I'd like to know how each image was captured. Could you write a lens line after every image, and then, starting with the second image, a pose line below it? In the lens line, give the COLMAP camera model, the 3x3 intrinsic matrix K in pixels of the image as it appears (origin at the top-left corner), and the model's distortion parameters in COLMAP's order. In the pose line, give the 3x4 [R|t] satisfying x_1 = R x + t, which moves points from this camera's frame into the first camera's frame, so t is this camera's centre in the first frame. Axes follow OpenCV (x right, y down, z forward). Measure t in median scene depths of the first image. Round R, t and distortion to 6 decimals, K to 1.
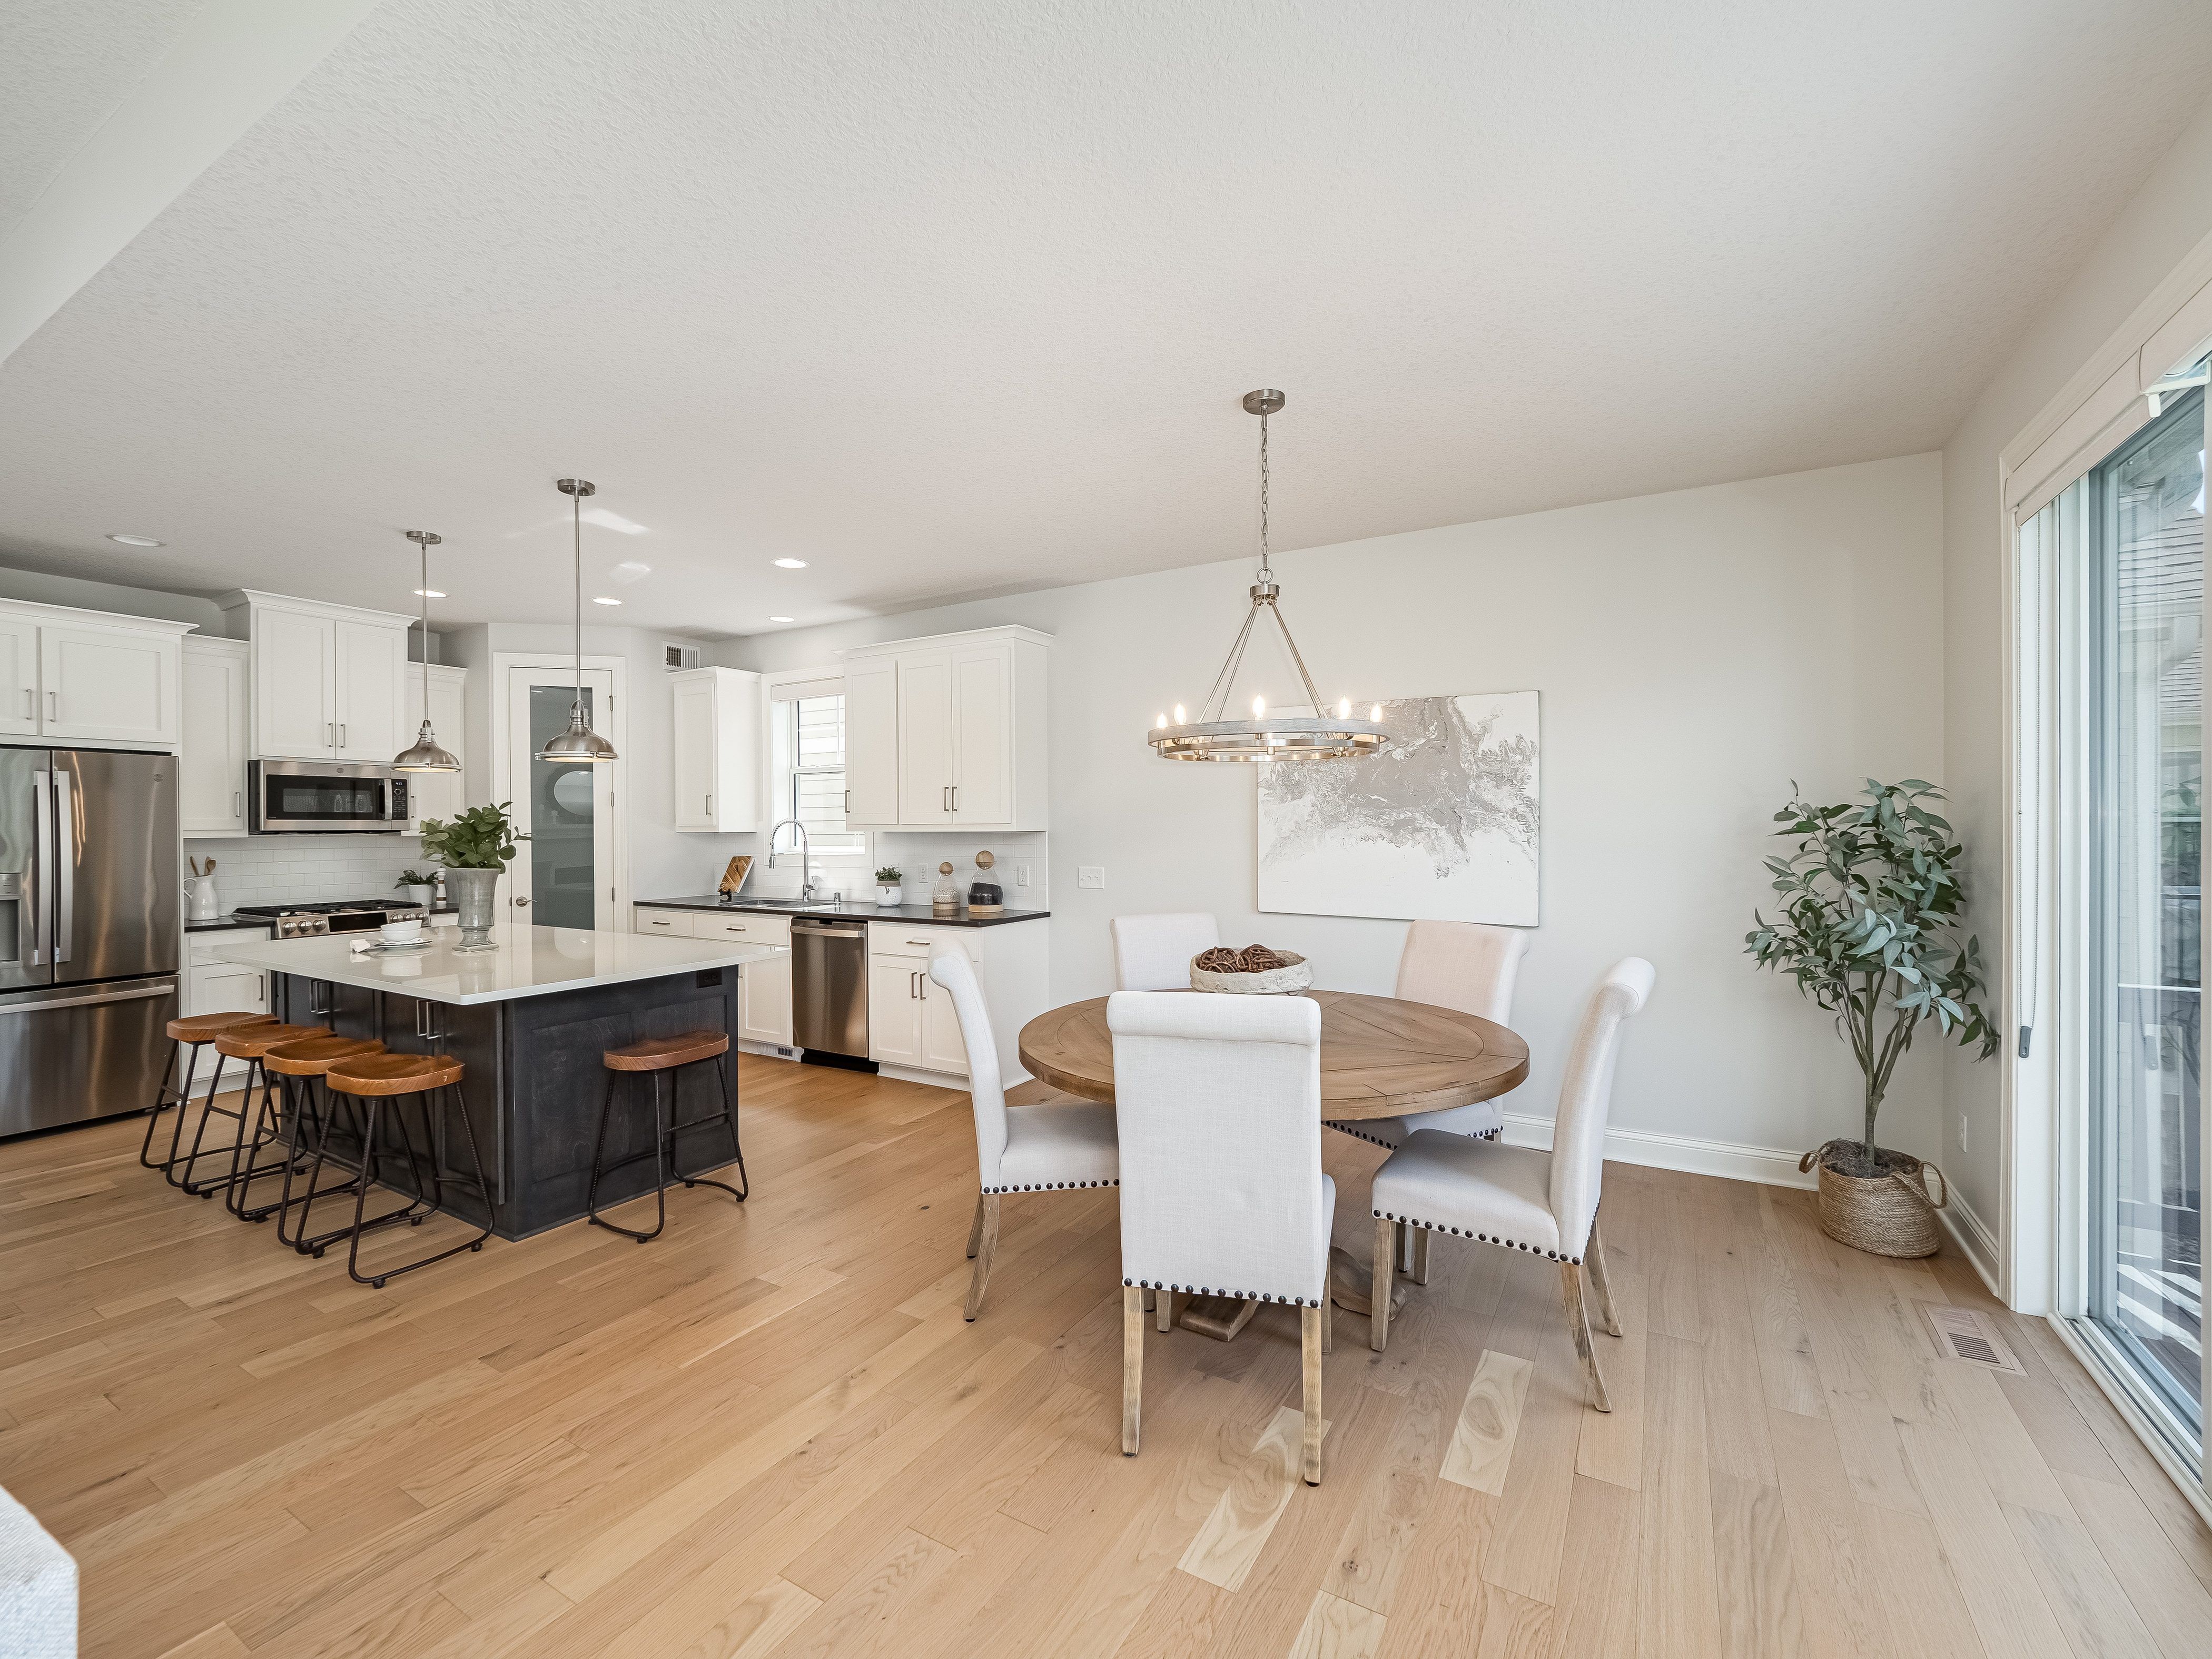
lens RADIAL K [[946.5, 0, 1093.1], [0, 946.5, 829.0], [0, 0, 1]] dist [-0.006078, 0.002311]
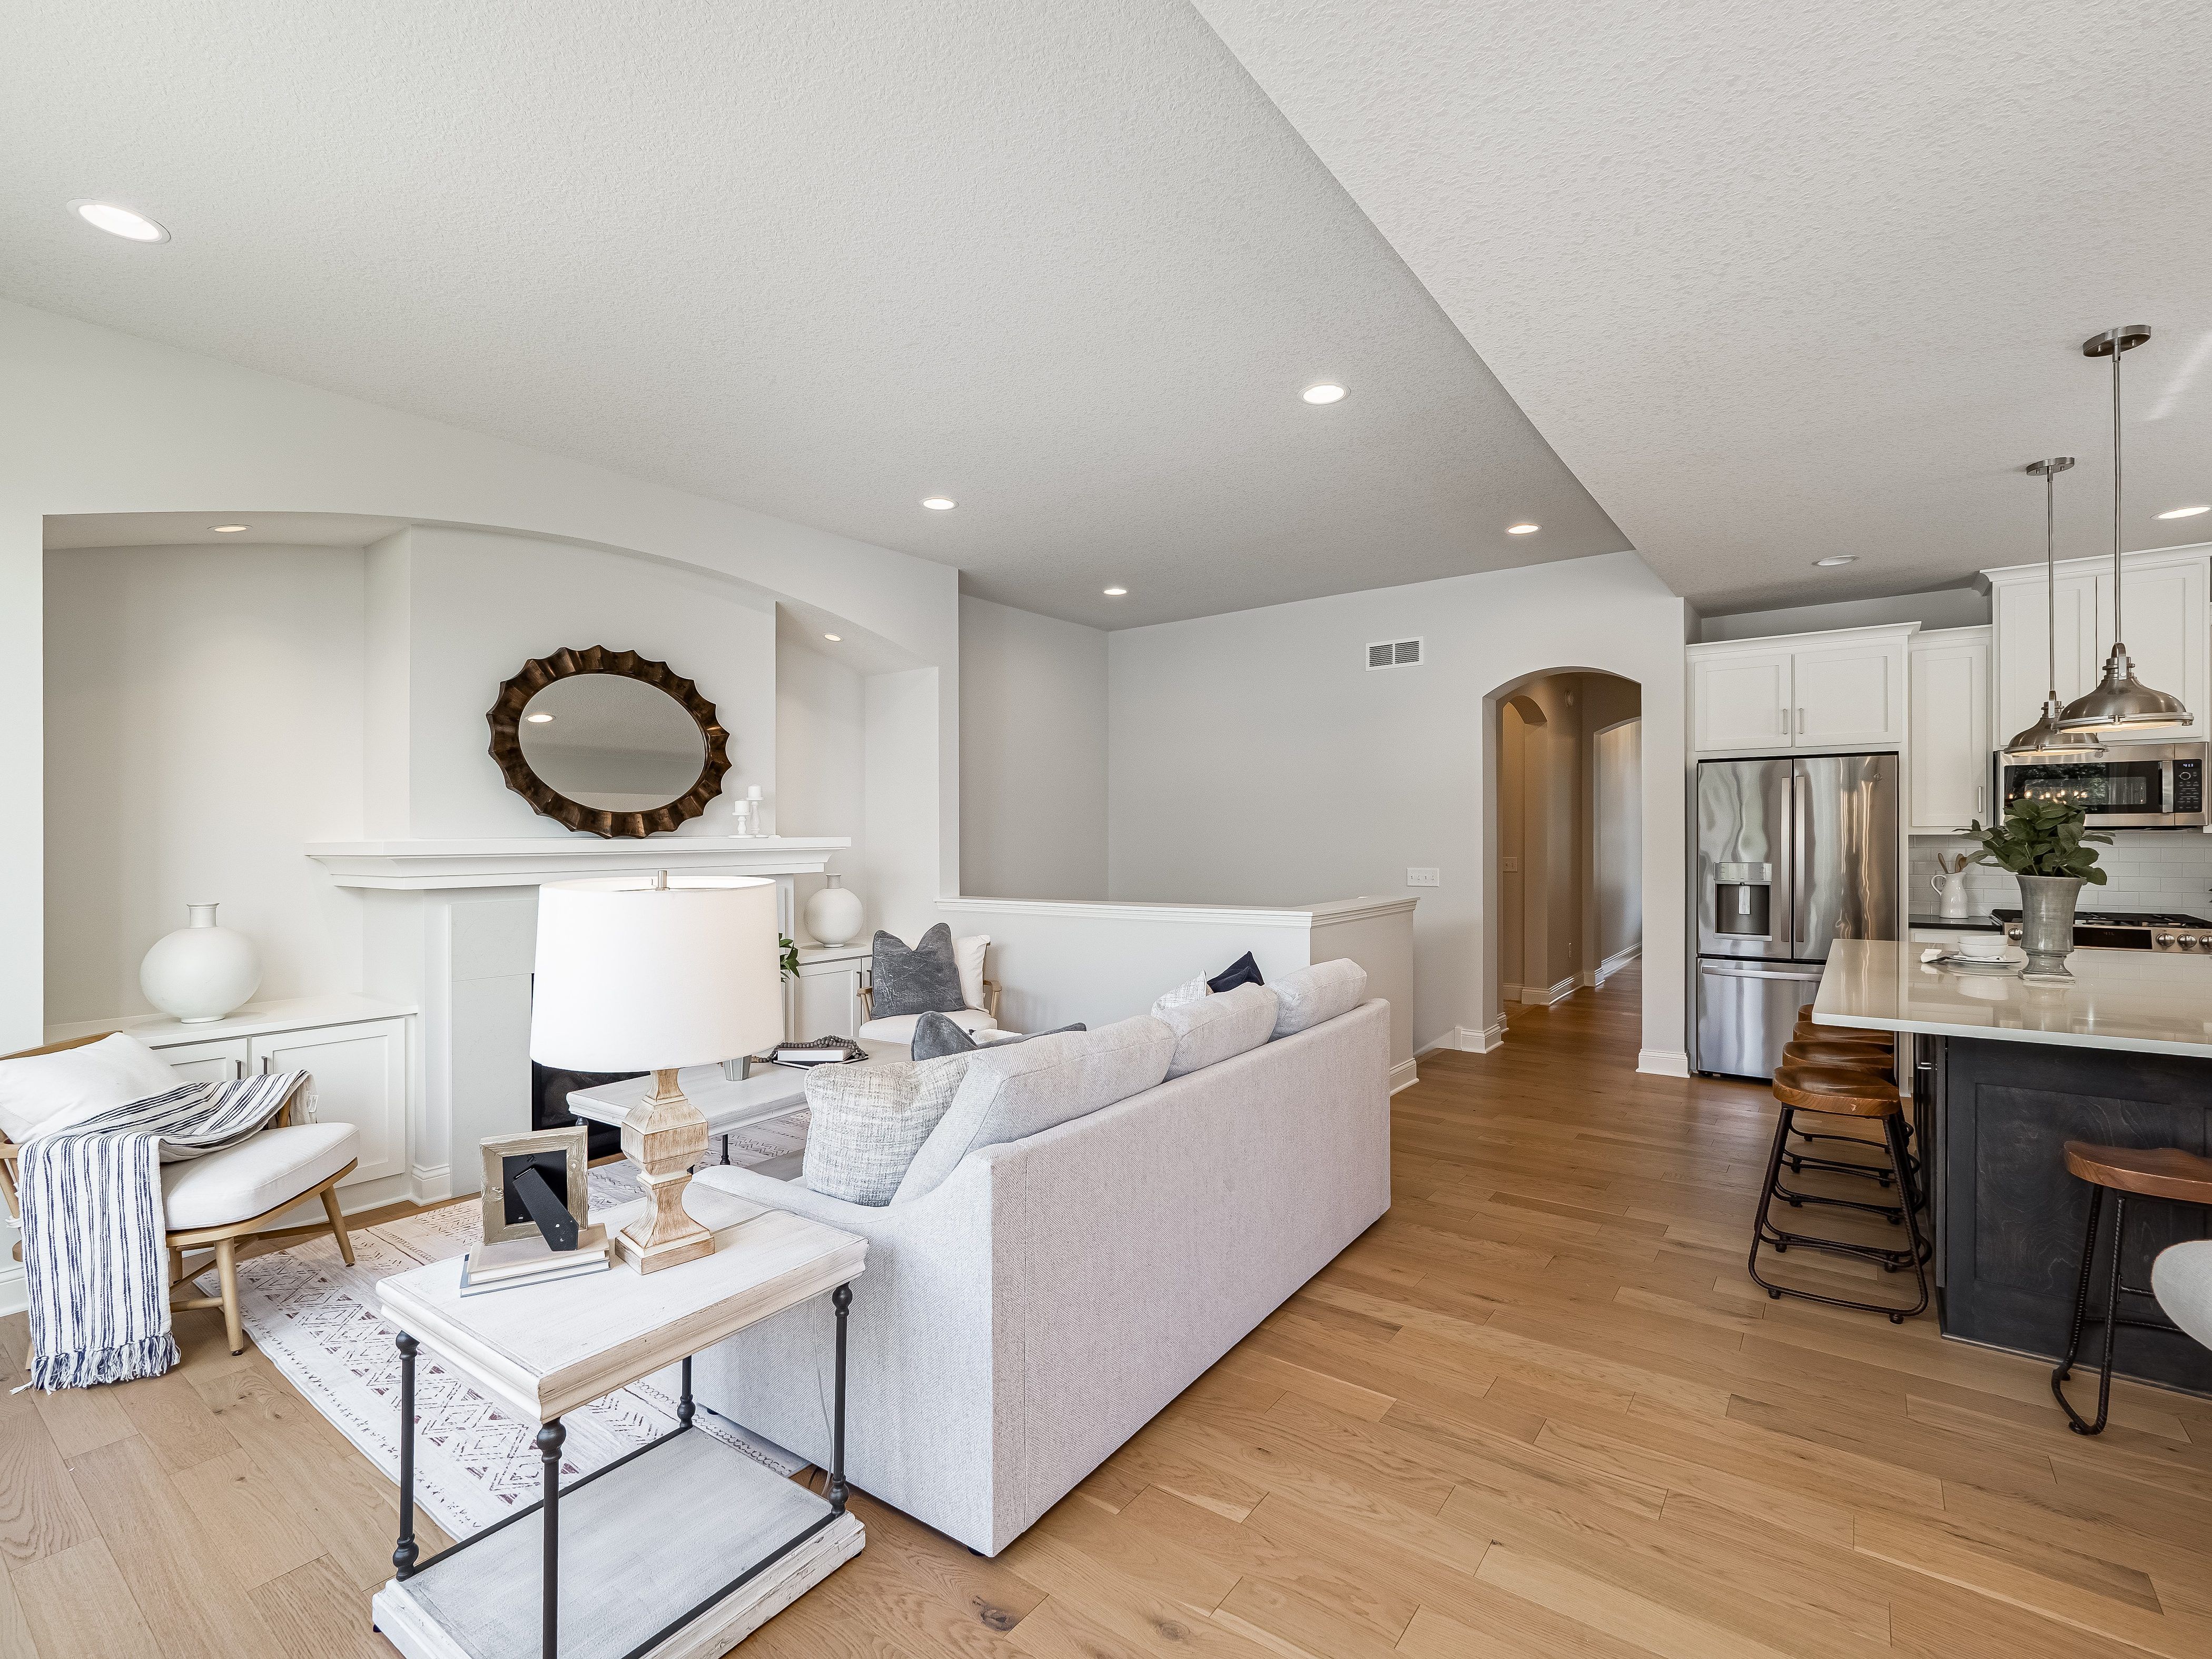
lens RADIAL K [[1025.5, 0, 1111.6], [0, 1025.5, 834.4], [0, 0, 1]] dist [-0.004371, 0.001445]
pose [[-0.093159, 0.006154, -0.995632, 0.241918], [0.006884, 0.999961, 0.005537, -0.003148], [0.995627, -0.006338, -0.093198, 0.281260]]
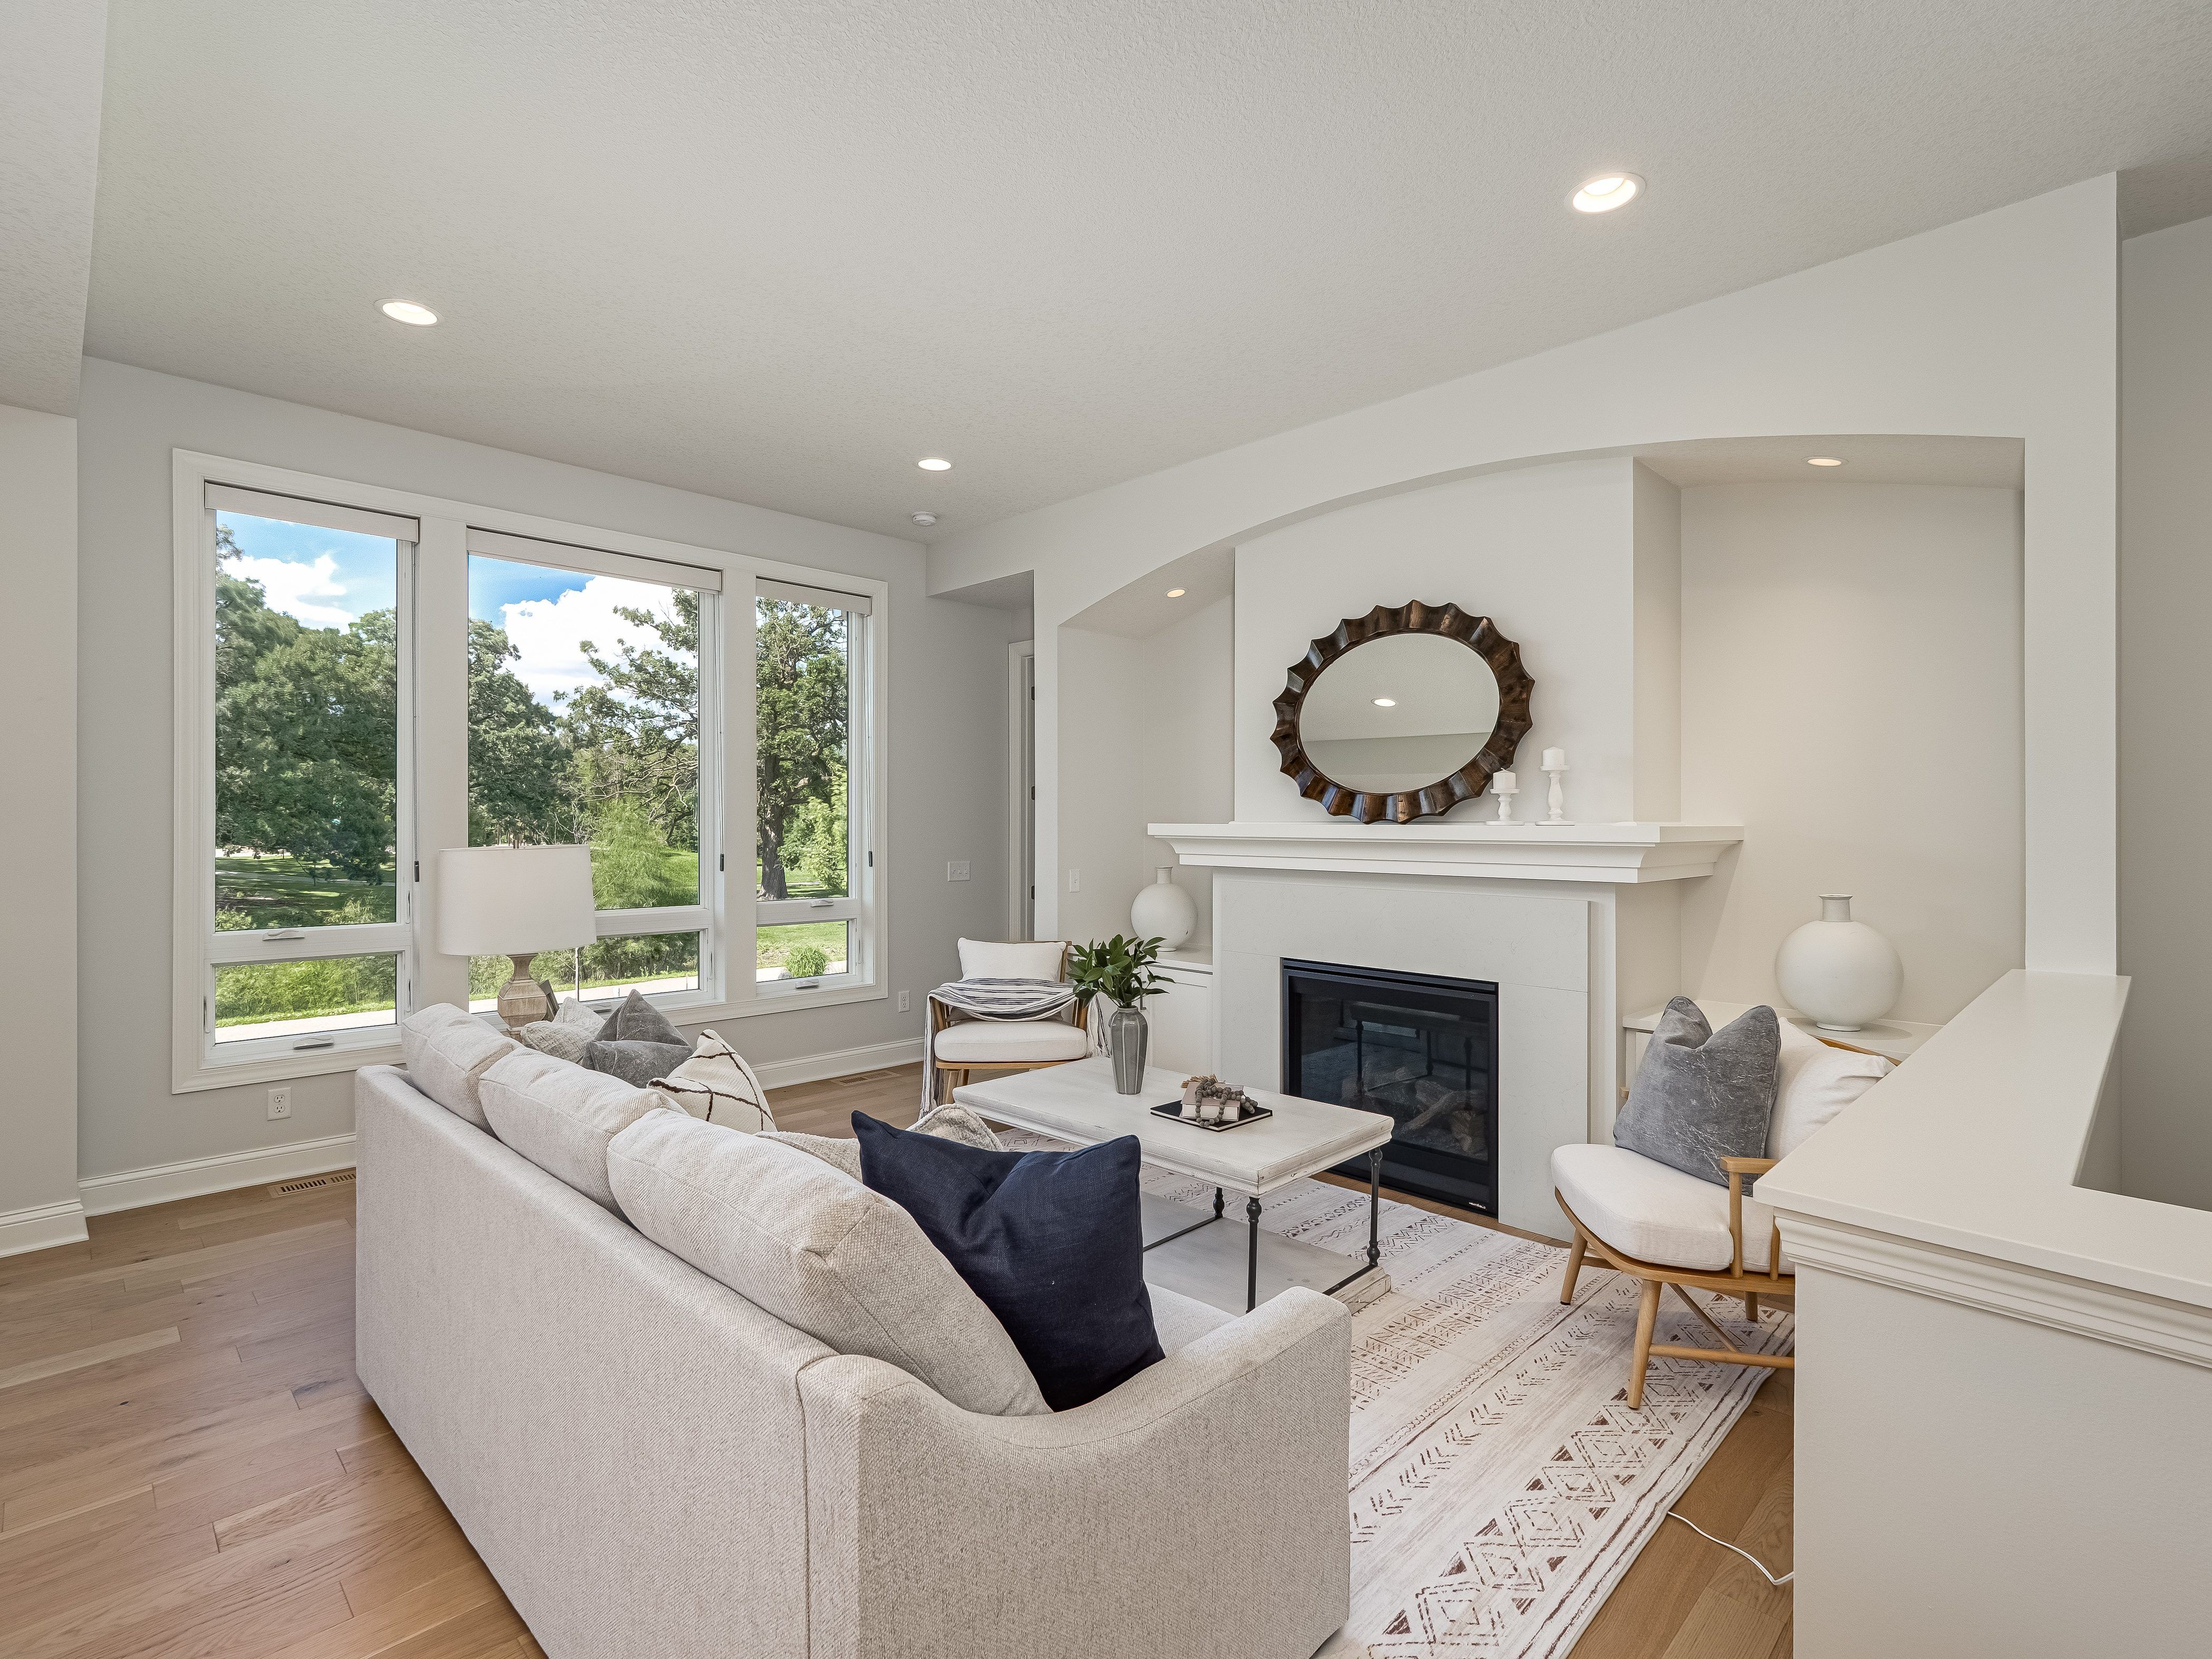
lens RADIAL K [[1025.5, 0, 1098.0], [0, 1025.5, 832.0], [0, 0, 1]] dist [-0.004371, 0.001445]
pose [[-0.972839, -0.001876, 0.231476, -0.743159], [-0.000294, 0.999976, 0.006872, 0.004918], [-0.231484, 0.006617, -0.972816, 0.642168]]
